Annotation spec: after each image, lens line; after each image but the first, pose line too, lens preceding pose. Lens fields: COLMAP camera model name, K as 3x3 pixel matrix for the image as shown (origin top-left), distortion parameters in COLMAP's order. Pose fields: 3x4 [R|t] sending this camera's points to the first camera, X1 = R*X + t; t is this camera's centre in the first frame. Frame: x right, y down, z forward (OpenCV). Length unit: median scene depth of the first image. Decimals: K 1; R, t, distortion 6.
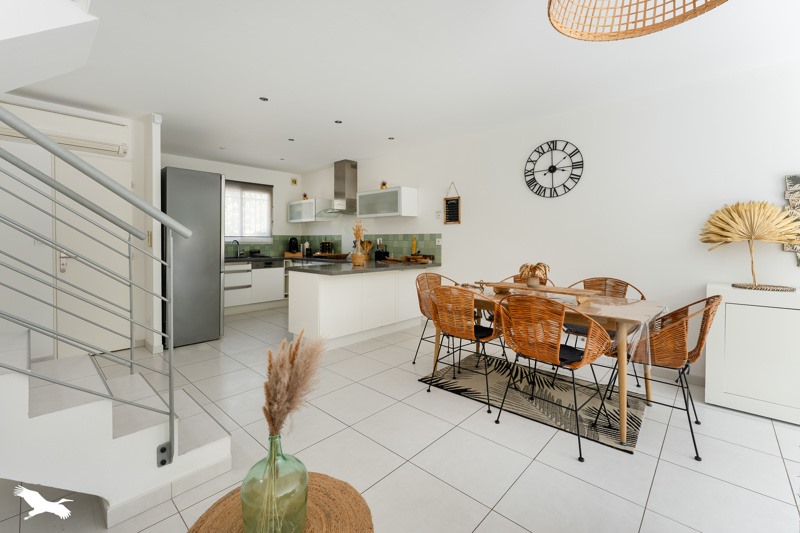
lens RADIAL K [[338.2, 0, 390.4], [0, 338.2, 247.2], [0, 0, 1]] dist [0.000167, 0.000016]
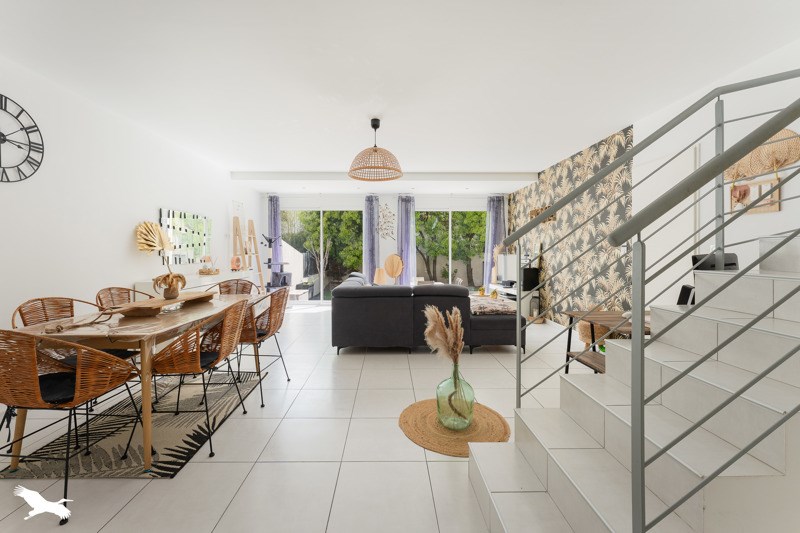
lens RADIAL K [[338.2, 0, 390.4], [0, 338.2, 247.2], [0, 0, 1]] dist [0.000167, 0.000016]
pose [[-0.701146, 0.004498, 0.713003, -0.564422], [0.008364, 0.999963, 0.001917, -0.017424], [-0.712968, 0.007307, -0.701158, 1.027792]]
